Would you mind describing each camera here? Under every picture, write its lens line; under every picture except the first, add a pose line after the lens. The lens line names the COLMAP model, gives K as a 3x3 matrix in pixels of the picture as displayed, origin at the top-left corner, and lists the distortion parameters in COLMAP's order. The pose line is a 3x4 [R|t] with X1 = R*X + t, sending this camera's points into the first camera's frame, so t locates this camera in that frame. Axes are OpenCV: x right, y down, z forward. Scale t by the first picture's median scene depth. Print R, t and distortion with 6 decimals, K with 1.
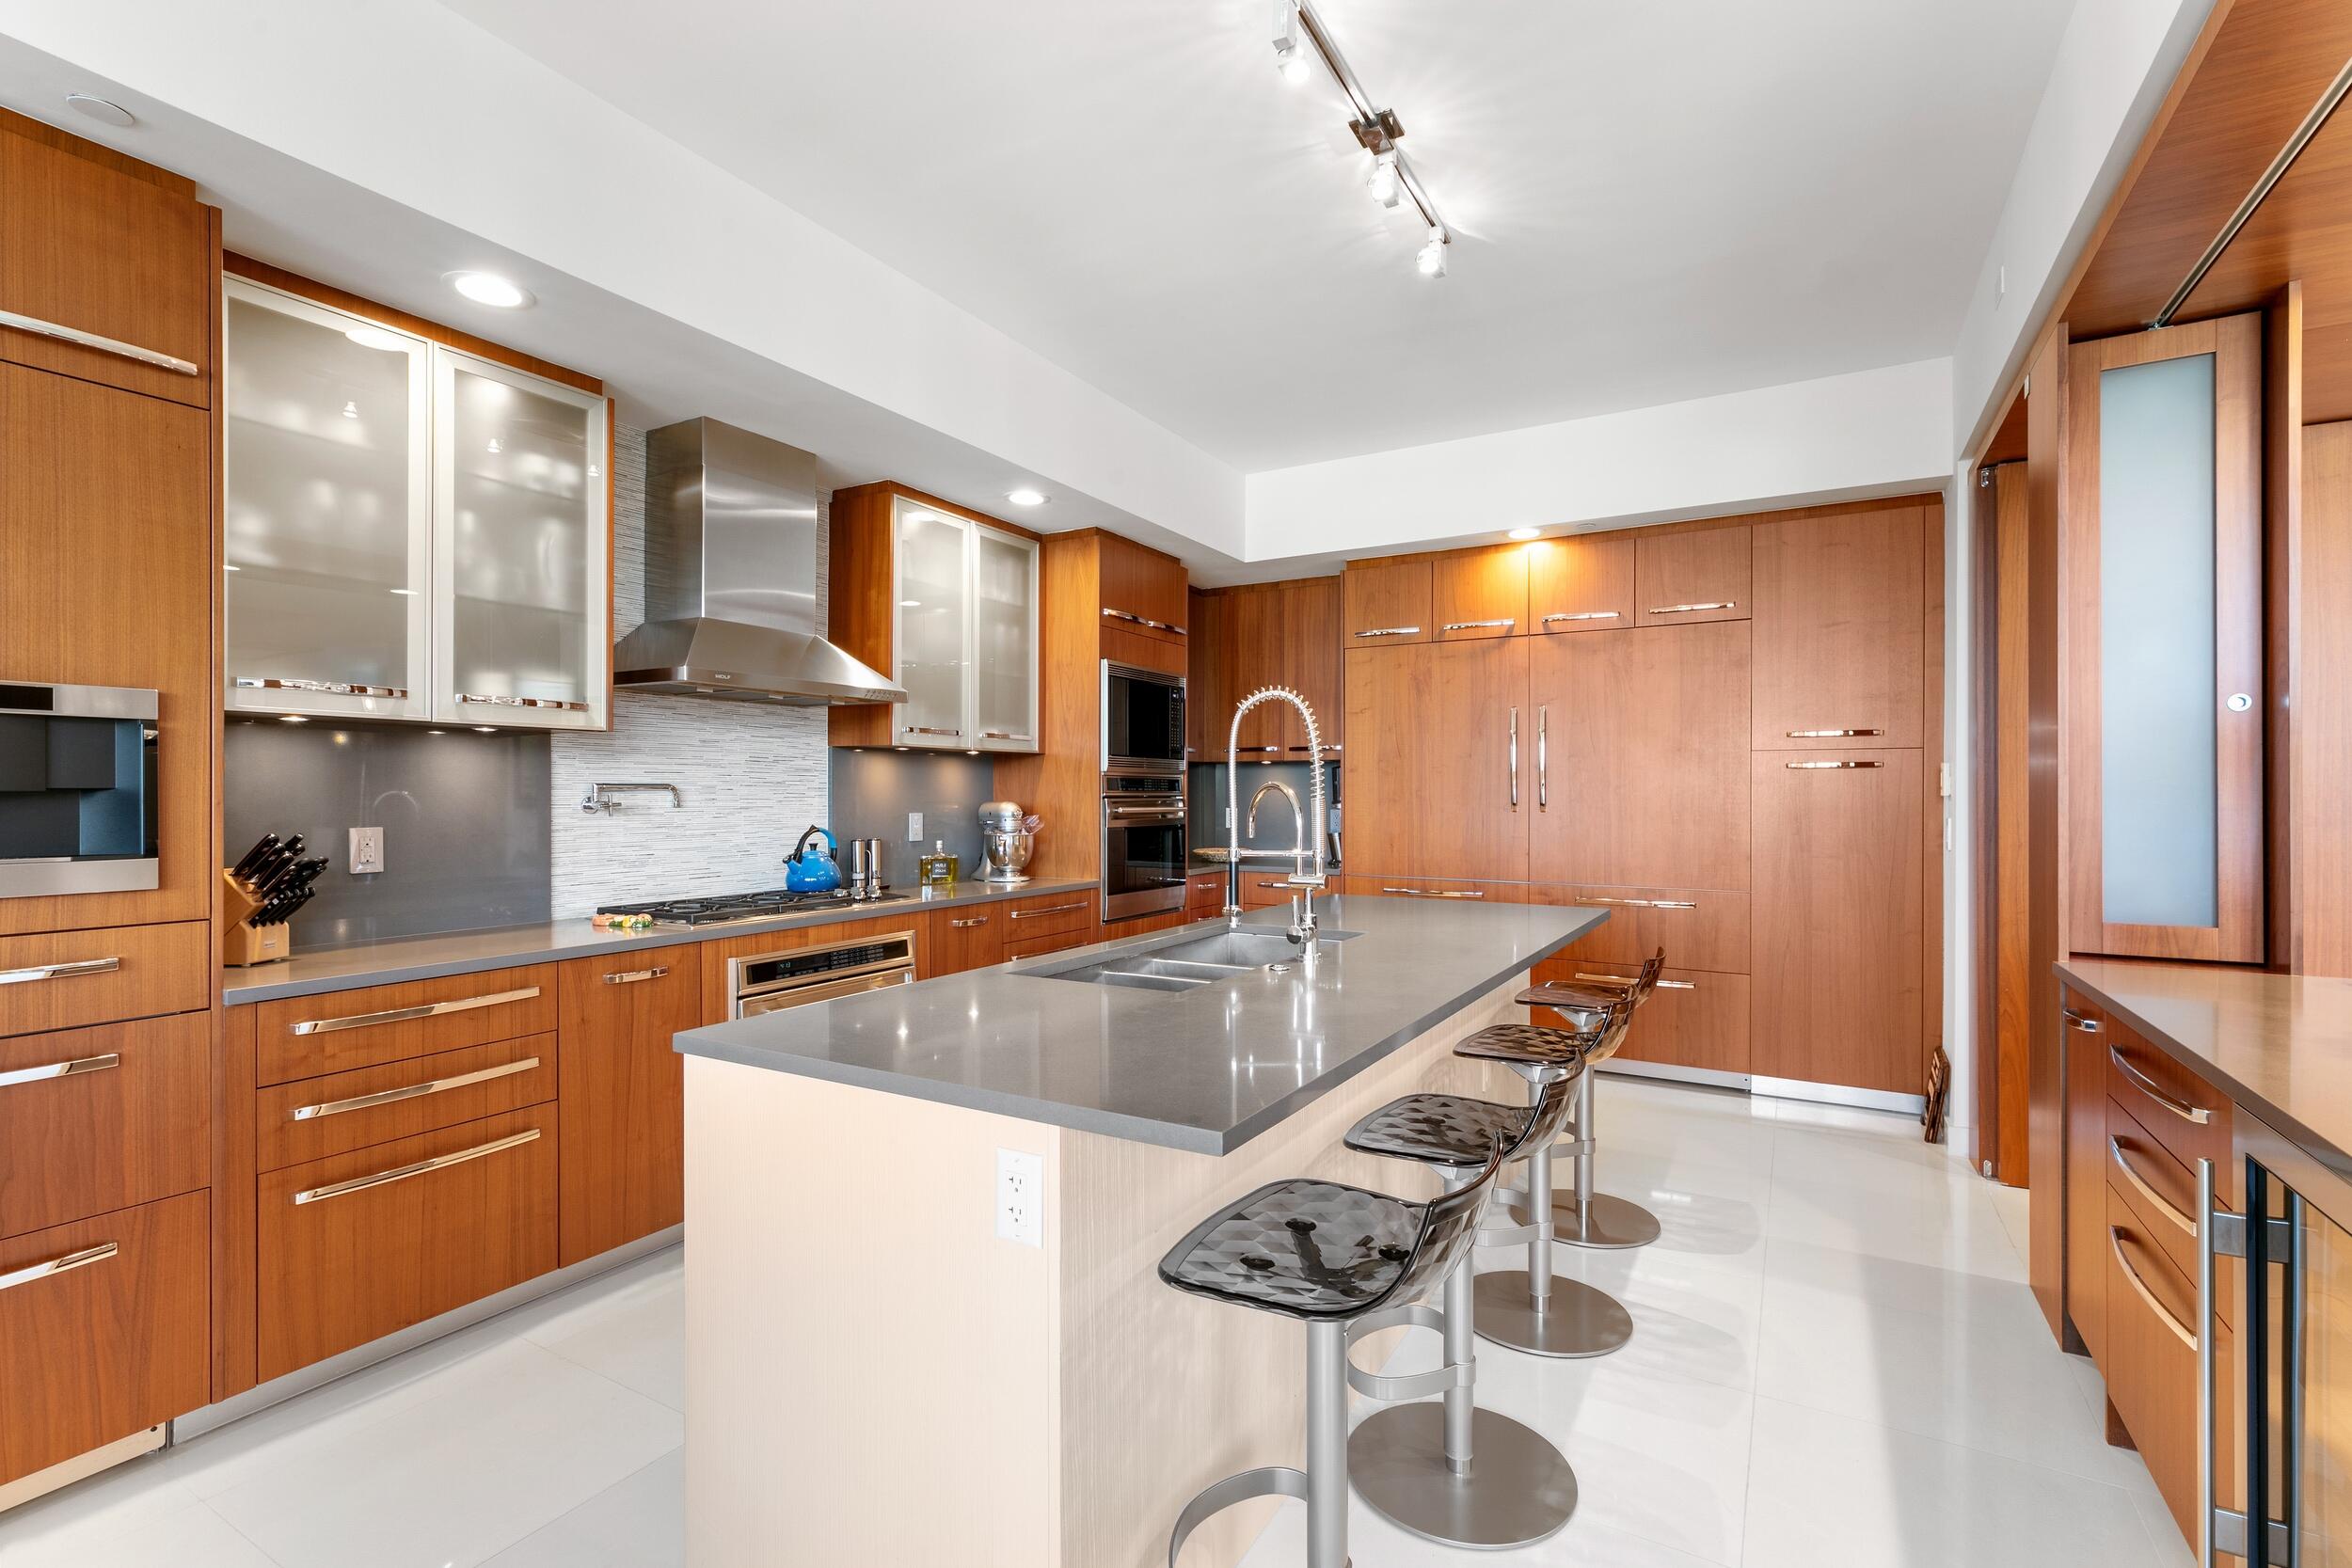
lens RADIAL K [[1072.6, 0, 1166.7], [0, 1072.6, 794.9], [0, 0, 1]] dist [0.009379, 0.000402]
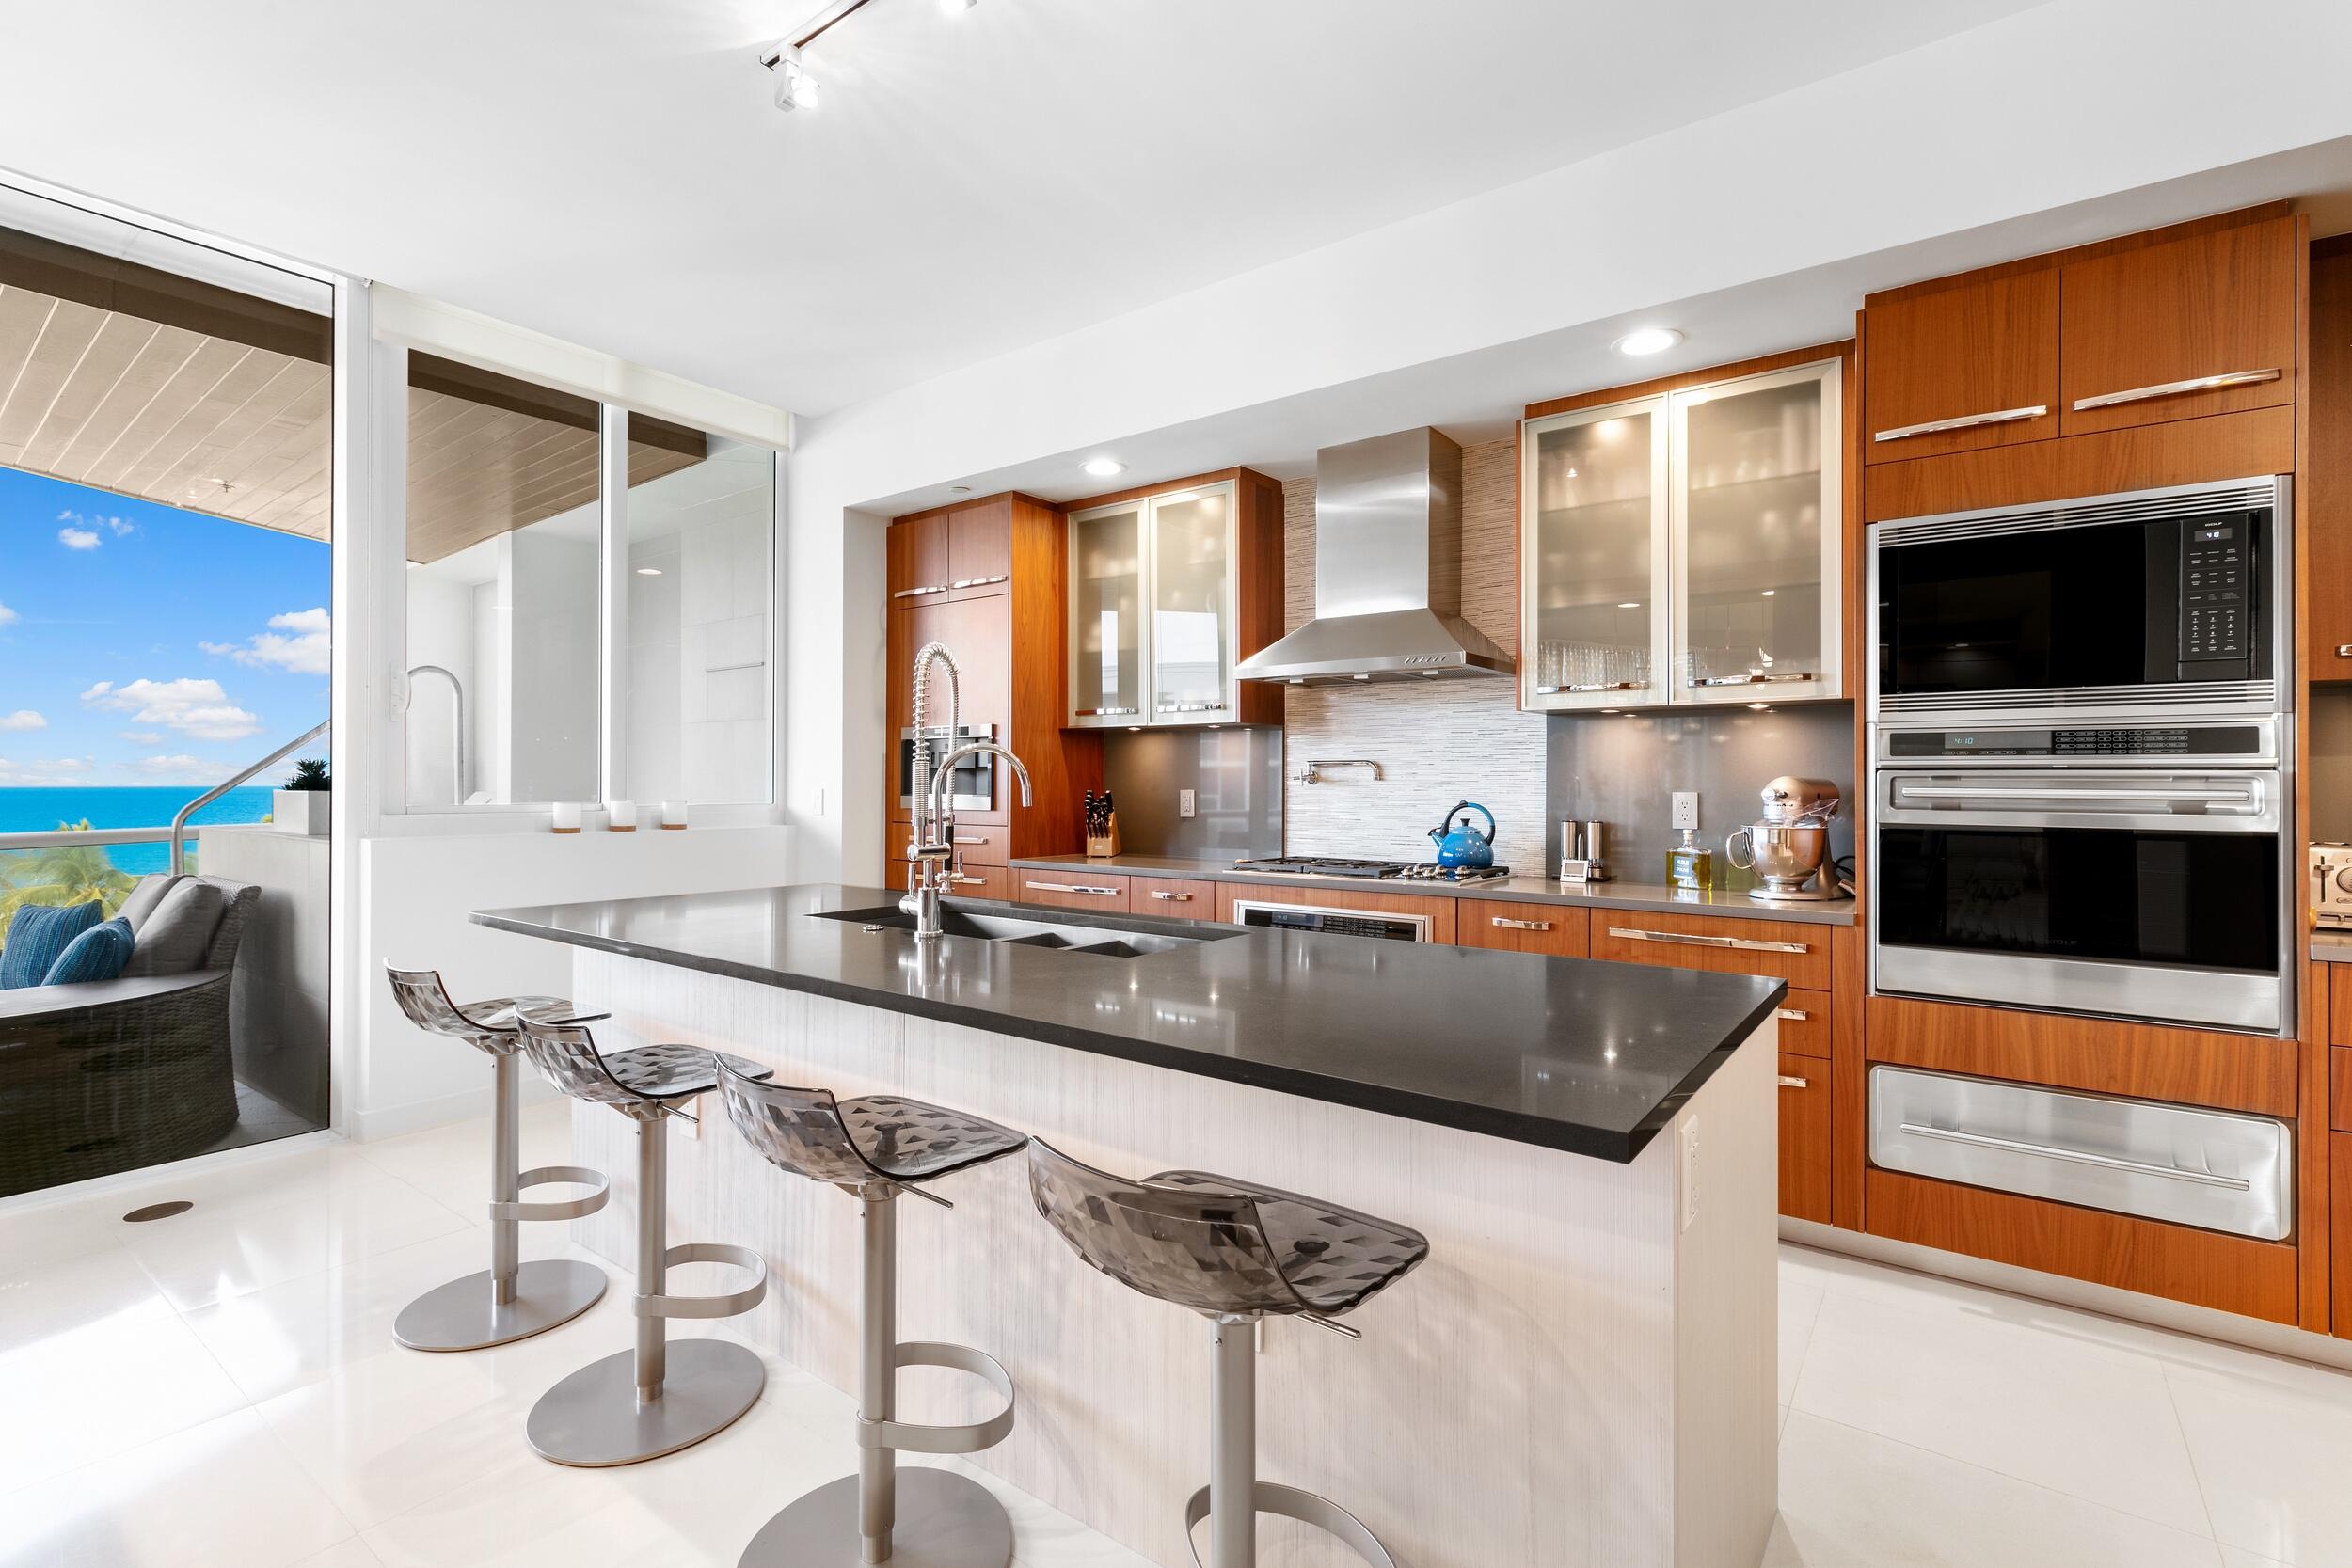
lens RADIAL K [[1072.6, 0, 1165.3], [0, 1072.6, 780.7], [0, 0, 1]] dist [0.009379, 0.000402]
pose [[-0.118270, 0.000306, -0.992981, 0.678930], [-0.002111, 0.999998, 0.000560, 0.011093], [0.992979, 0.002163, -0.118269, 0.859766]]
